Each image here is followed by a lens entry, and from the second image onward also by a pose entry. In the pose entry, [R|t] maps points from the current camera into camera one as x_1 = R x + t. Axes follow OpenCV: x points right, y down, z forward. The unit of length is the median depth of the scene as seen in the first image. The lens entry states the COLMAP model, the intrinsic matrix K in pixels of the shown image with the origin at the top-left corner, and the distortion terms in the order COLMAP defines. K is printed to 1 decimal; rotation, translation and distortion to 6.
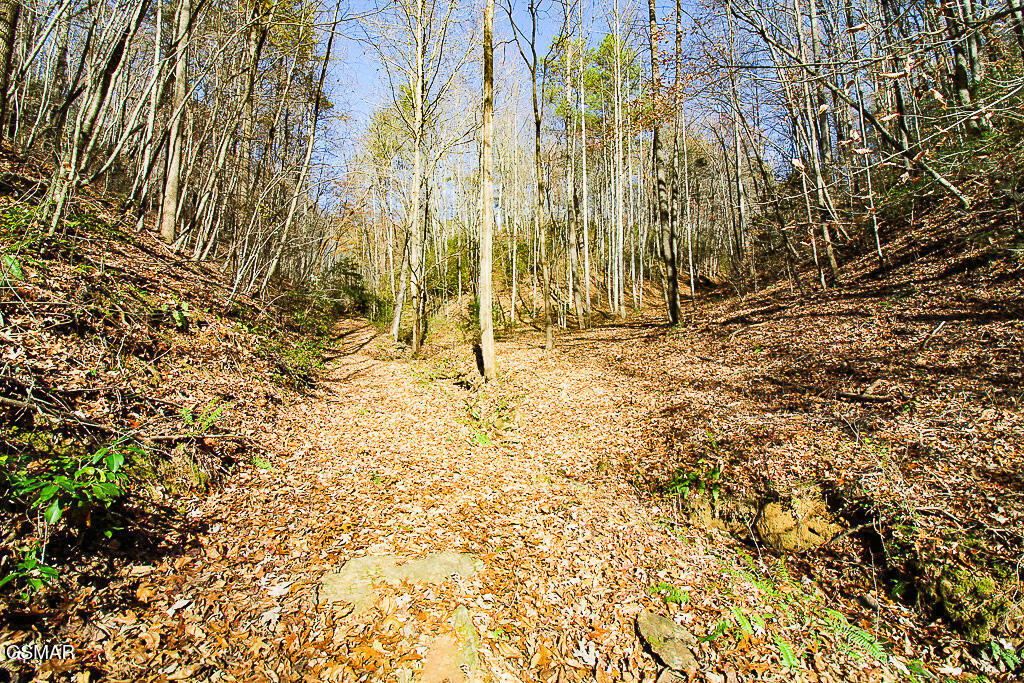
lens RADIAL K [[470.7, 0, 517.2], [0, 470.7, 339.2], [0, 0, 1]] dist [-0.005399, -0.009659]
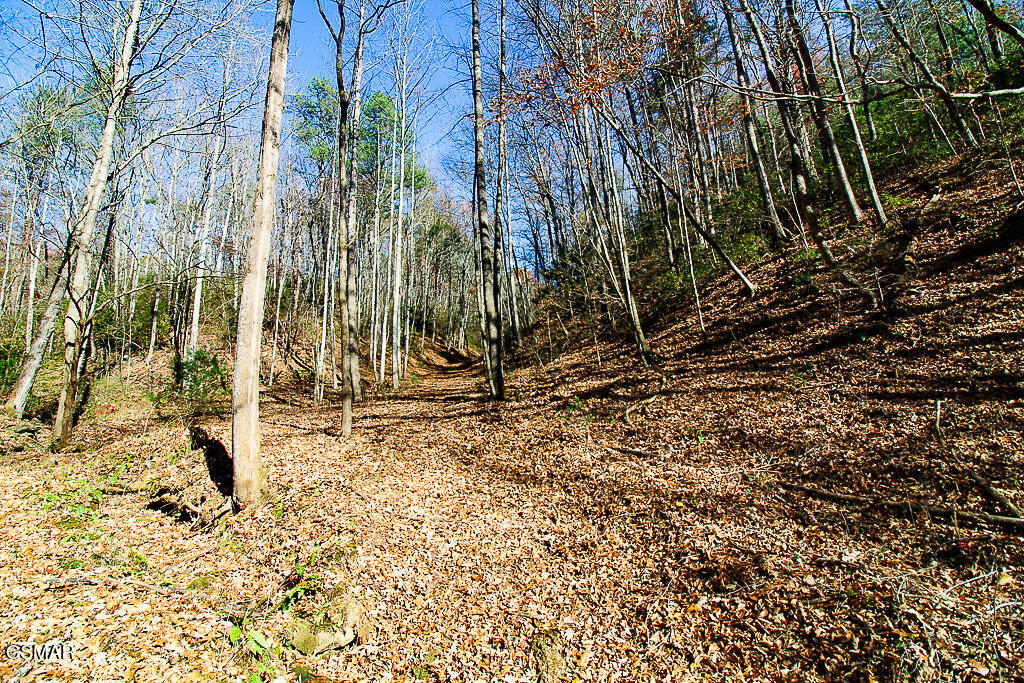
lens RADIAL K [[470.7, 0, 514.8], [0, 470.7, 333.7], [0, 0, 1]] dist [-0.005399, -0.009659]
pose [[0.849899, 0.082197, 0.520496, -0.042973], [0.002222, 0.987191, -0.159526, -0.007181], [-0.526941, 0.136738, 0.838830, 0.189150]]
